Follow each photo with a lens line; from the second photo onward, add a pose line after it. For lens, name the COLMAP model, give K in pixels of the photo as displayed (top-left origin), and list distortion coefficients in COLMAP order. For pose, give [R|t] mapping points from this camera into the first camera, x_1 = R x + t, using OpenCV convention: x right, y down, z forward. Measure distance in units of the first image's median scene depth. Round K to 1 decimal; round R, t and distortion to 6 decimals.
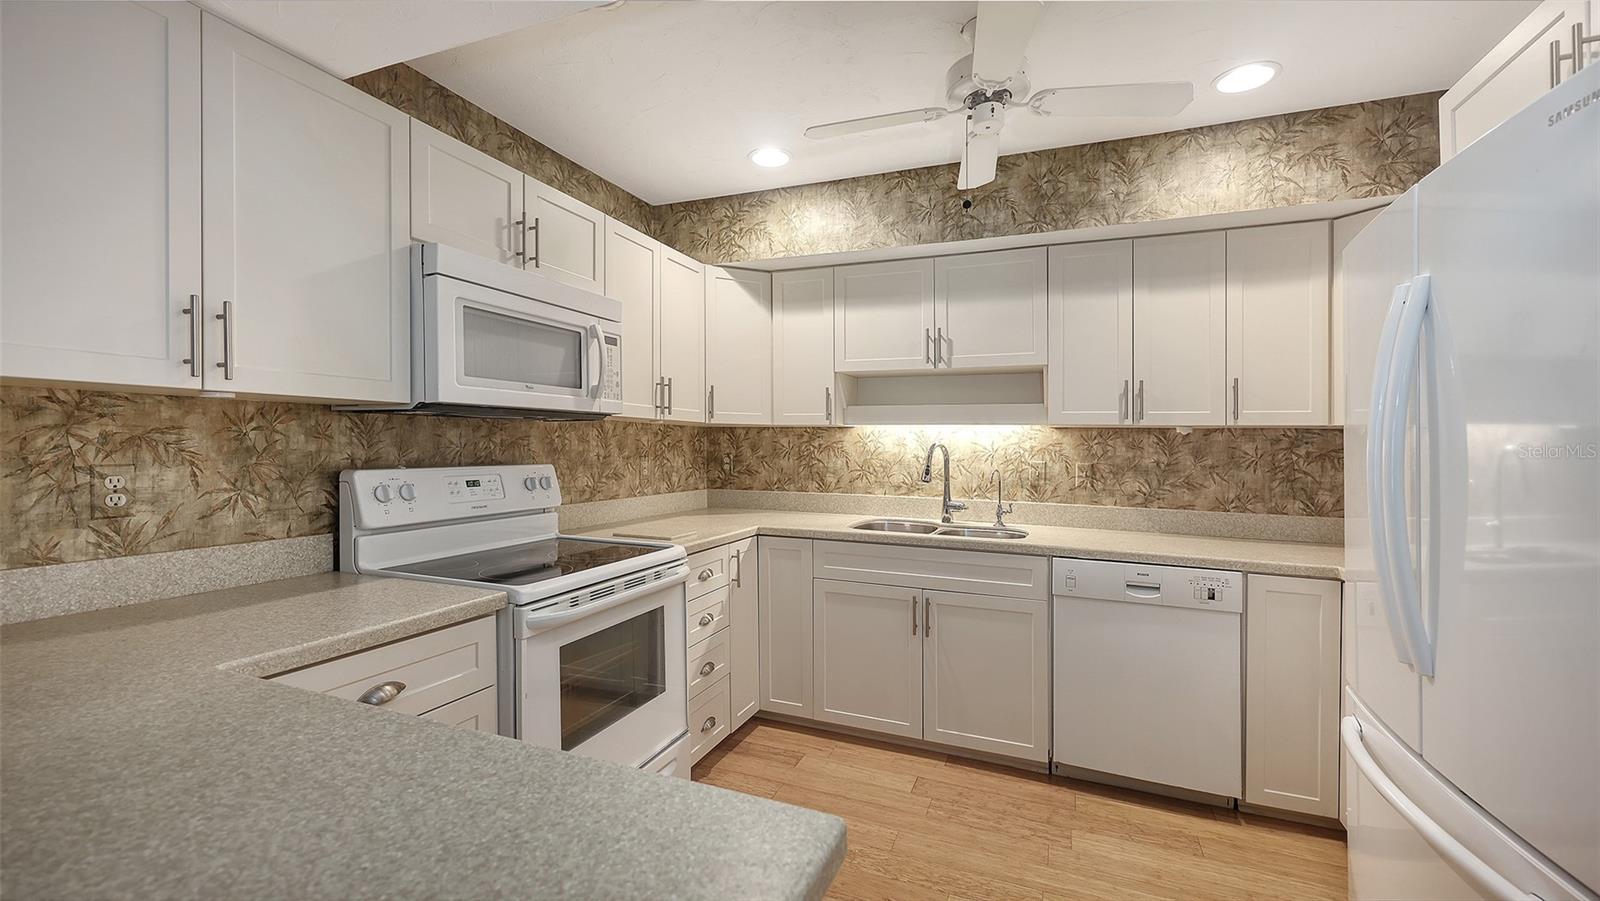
lens RADIAL K [[637.9, 0, 796.0], [0, 637.9, 447.5], [0, 0, 1]] dist [0.010901, -0.007267]
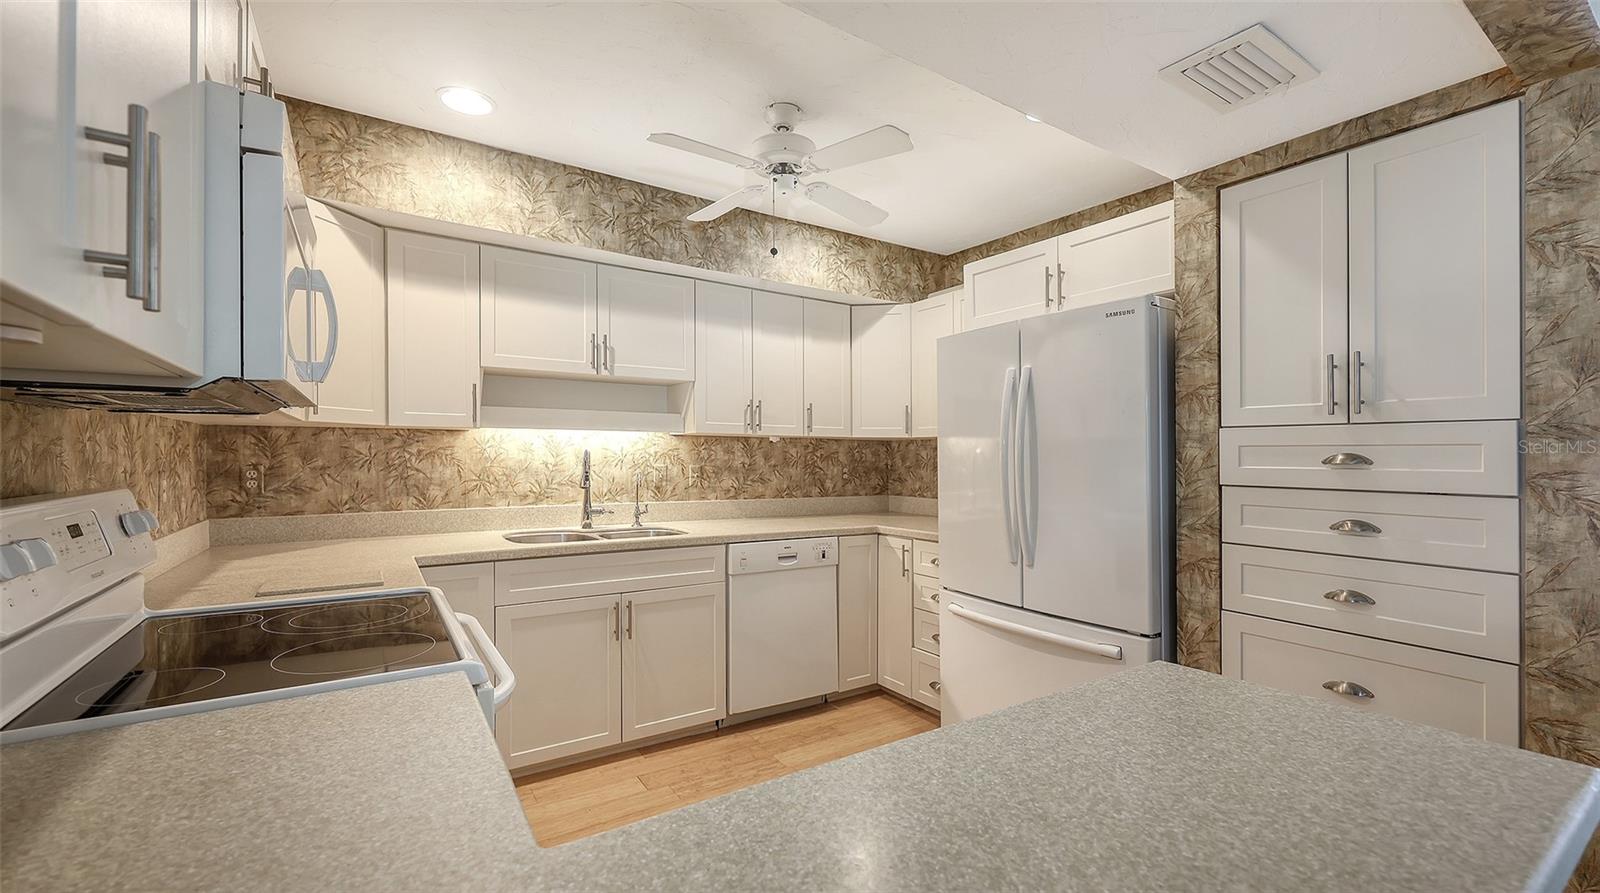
lens RADIAL K [[645.3, 0, 795.5], [0, 645.3, 444.4], [0, 0, 1]] dist [0.001866, -0.000350]
pose [[0.579995, 0.002244, 0.814617, -0.432614], [0.004578, 0.999971, -0.006014, -0.006666], [-0.814607, 0.007217, 0.579968, 0.164663]]
